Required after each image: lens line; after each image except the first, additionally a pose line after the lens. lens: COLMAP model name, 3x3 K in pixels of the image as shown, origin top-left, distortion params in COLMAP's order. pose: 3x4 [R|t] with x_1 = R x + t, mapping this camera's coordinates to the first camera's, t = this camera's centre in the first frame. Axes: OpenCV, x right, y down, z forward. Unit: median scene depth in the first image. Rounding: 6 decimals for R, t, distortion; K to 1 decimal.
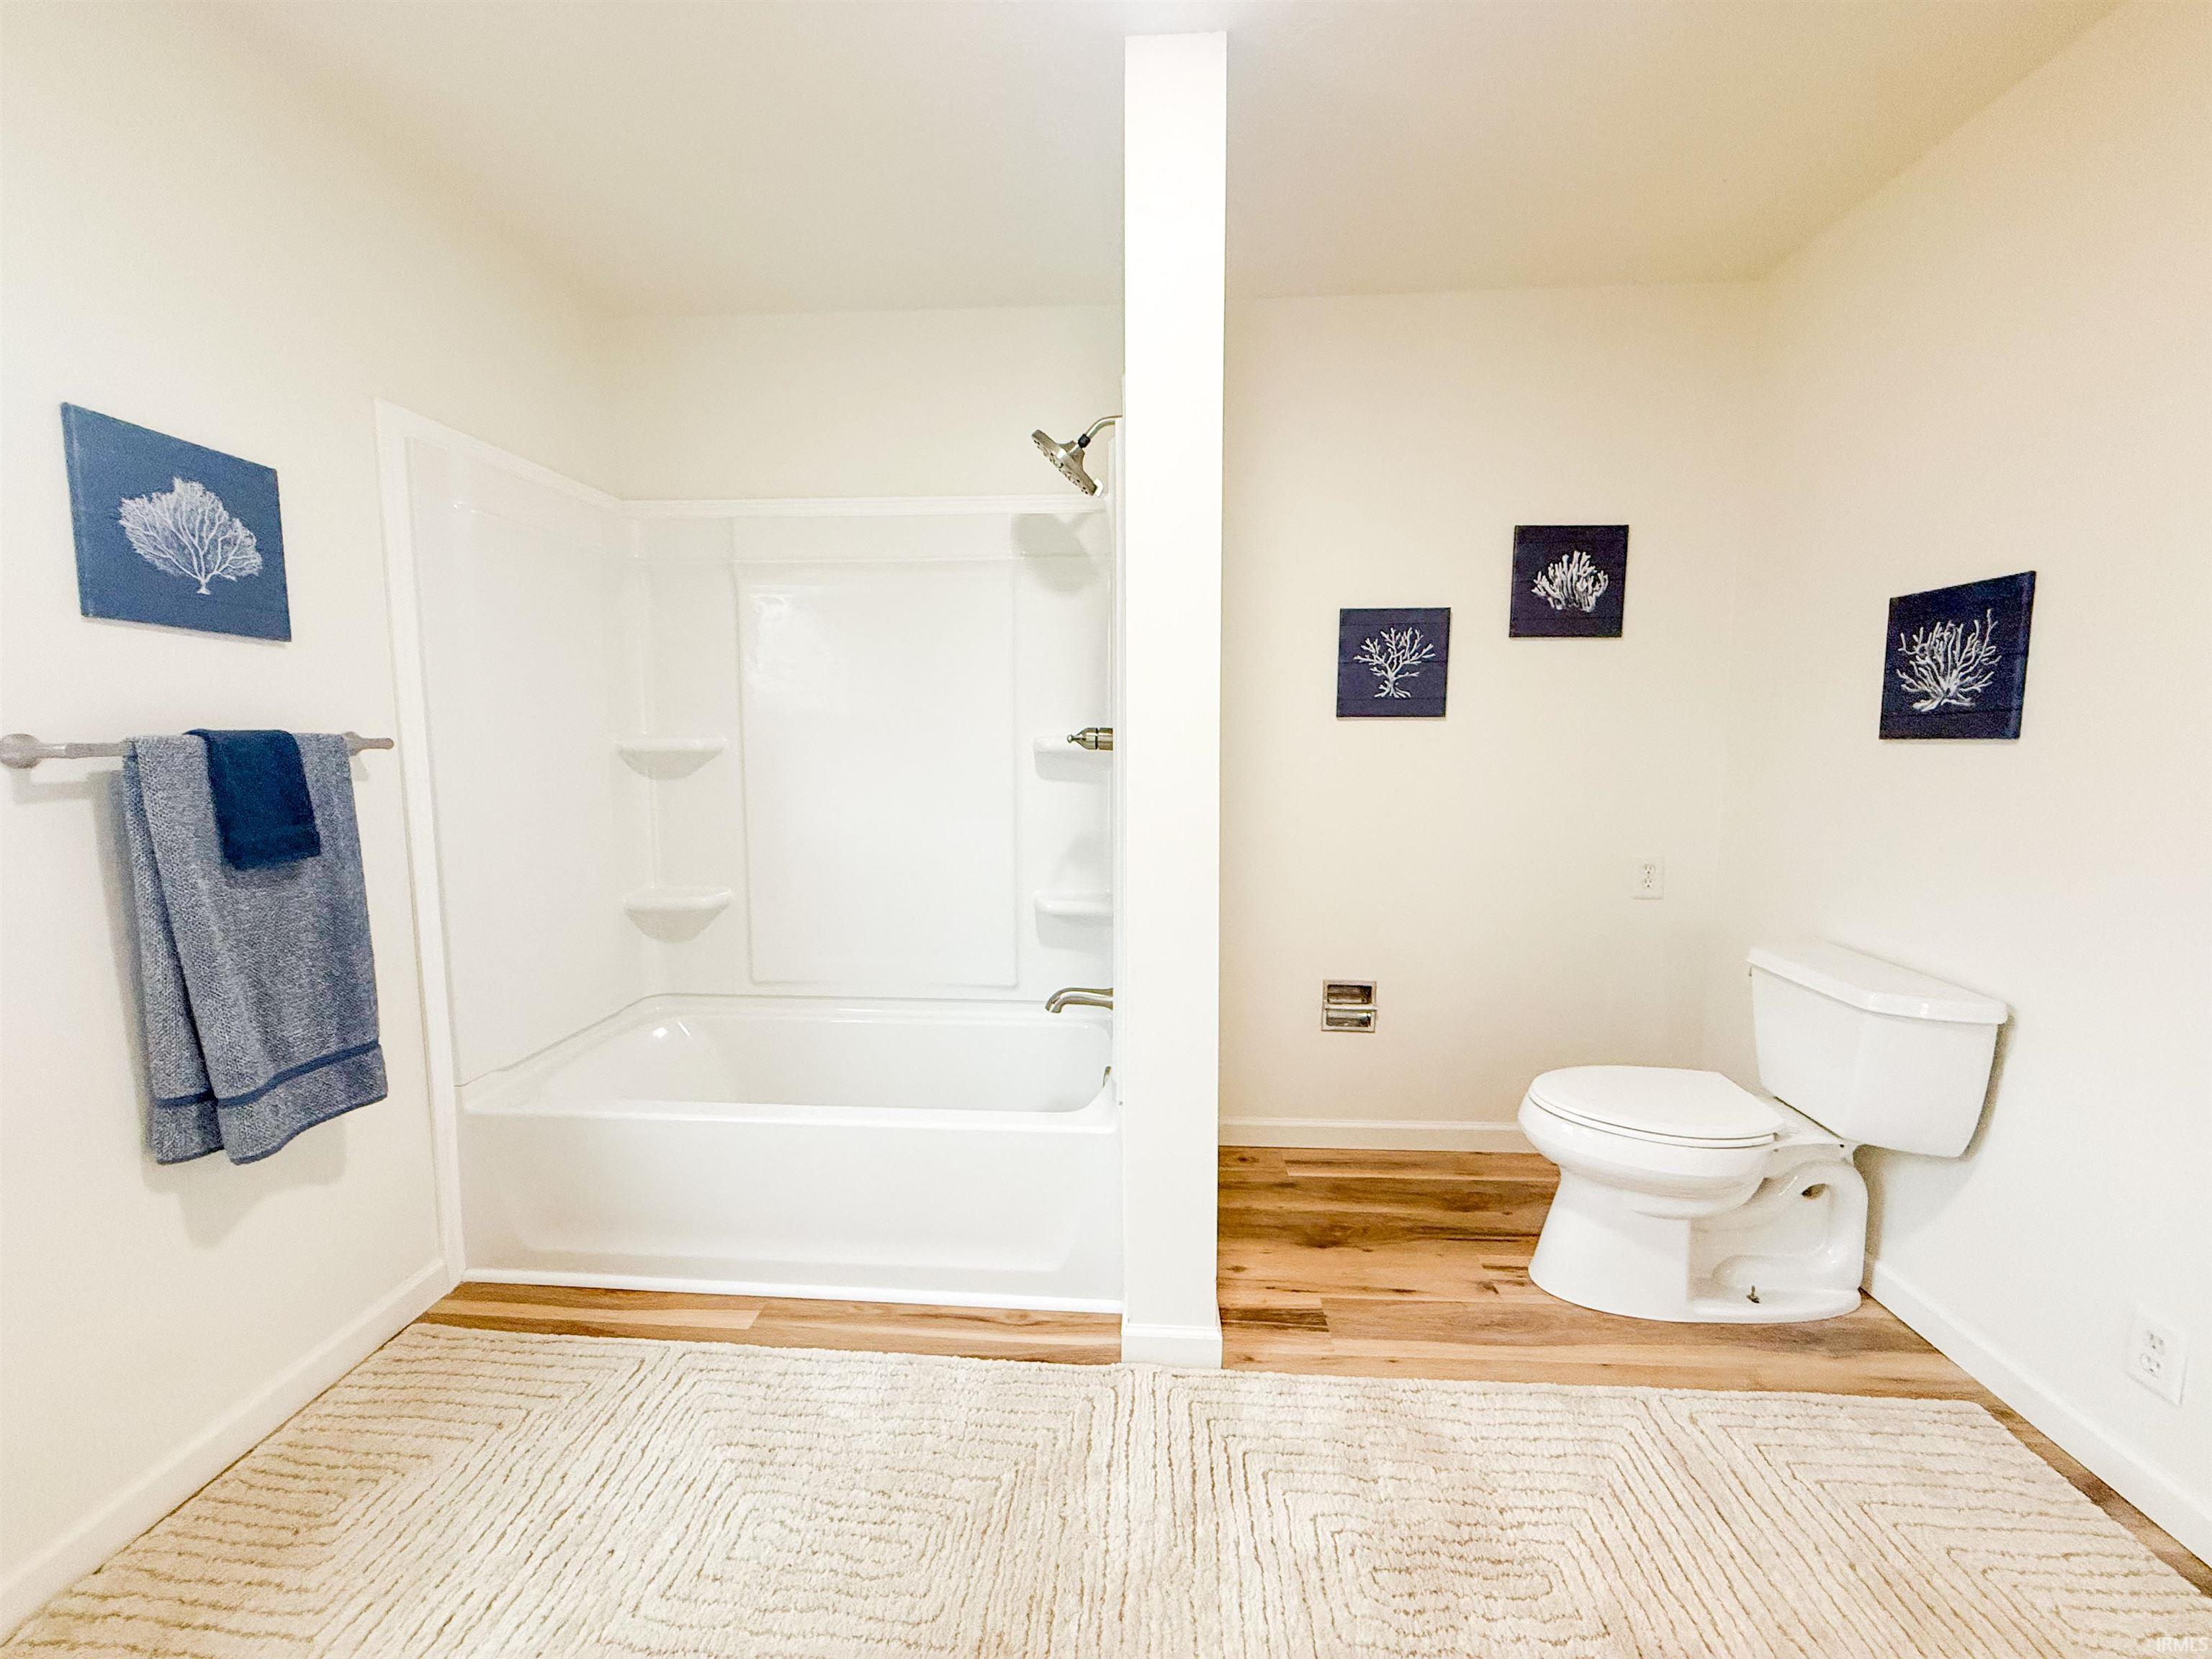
lens RADIAL K [[877.9, 0, 1091.8], [0, 877.9, 830.3], [0, 0, 1]] dist [-0.001947, 0.000309]
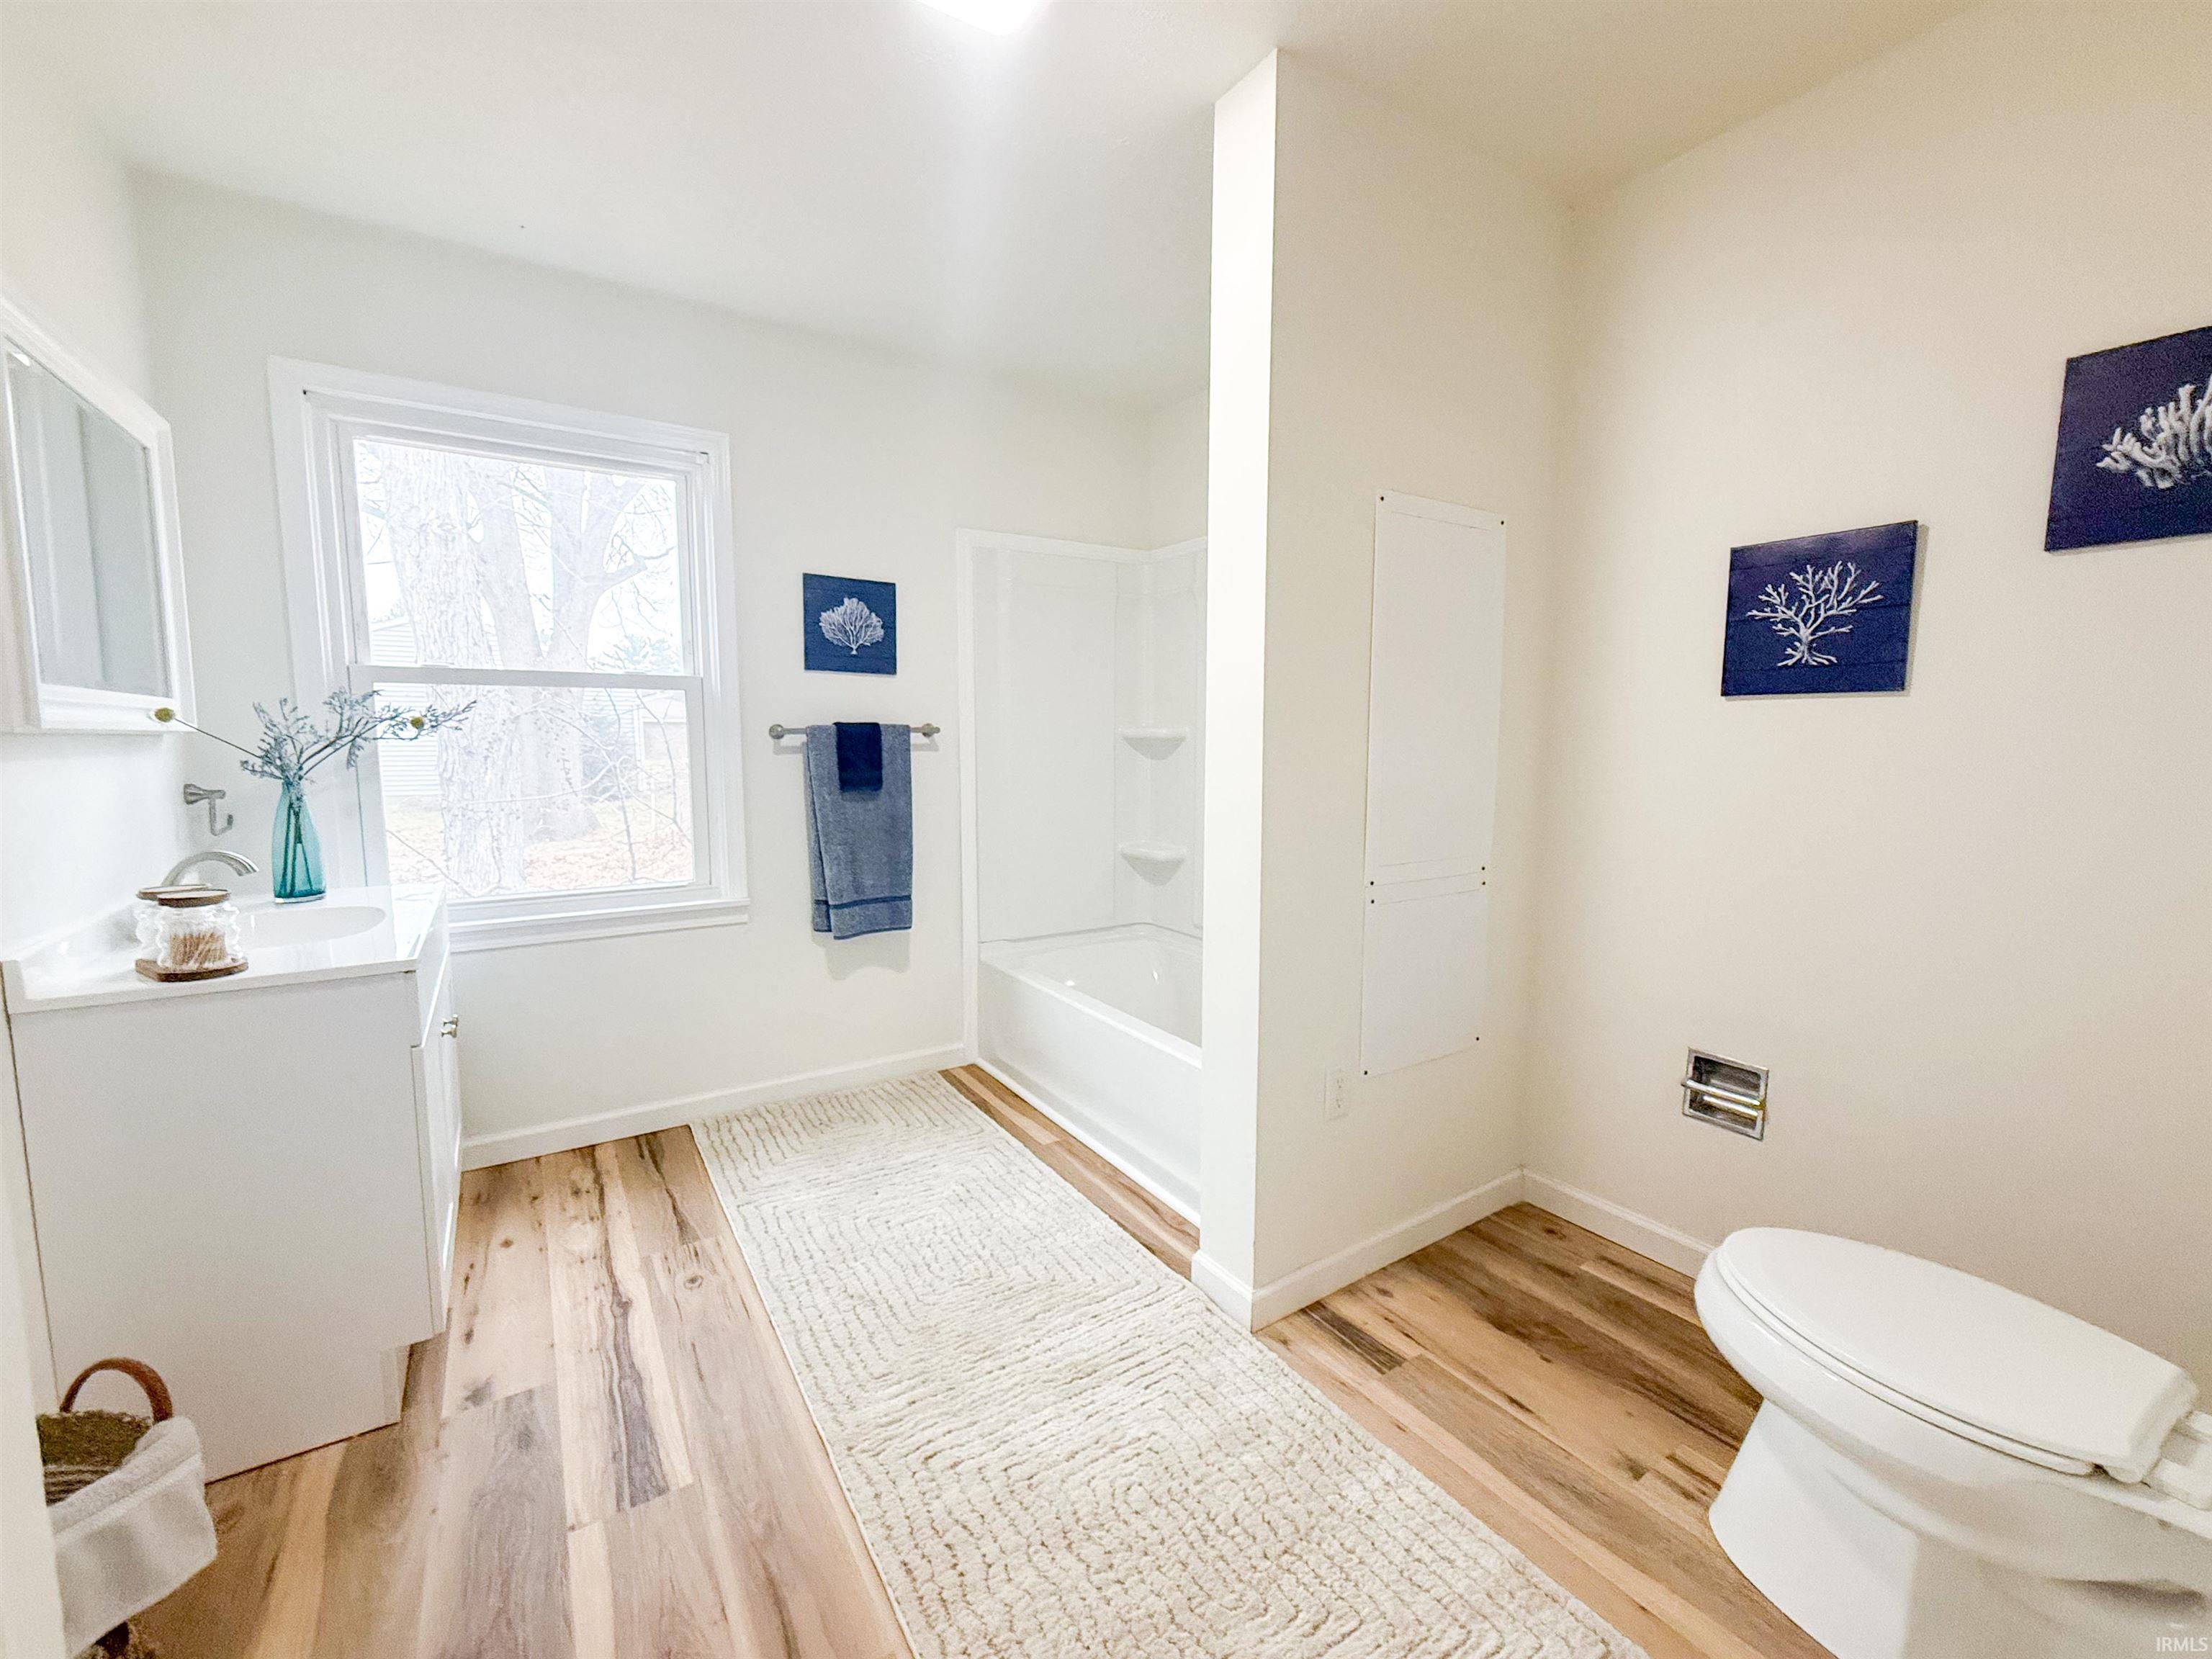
lens RADIAL K [[877.9, 0, 1072.0], [0, 877.9, 827.9], [0, 0, 1]] dist [-0.001947, 0.000309]
pose [[0.600179, 0.087138, -0.795105, 0.700848], [-0.086394, 0.995295, 0.043863, -0.004483], [0.795186, 0.042367, 0.604883, 0.158100]]
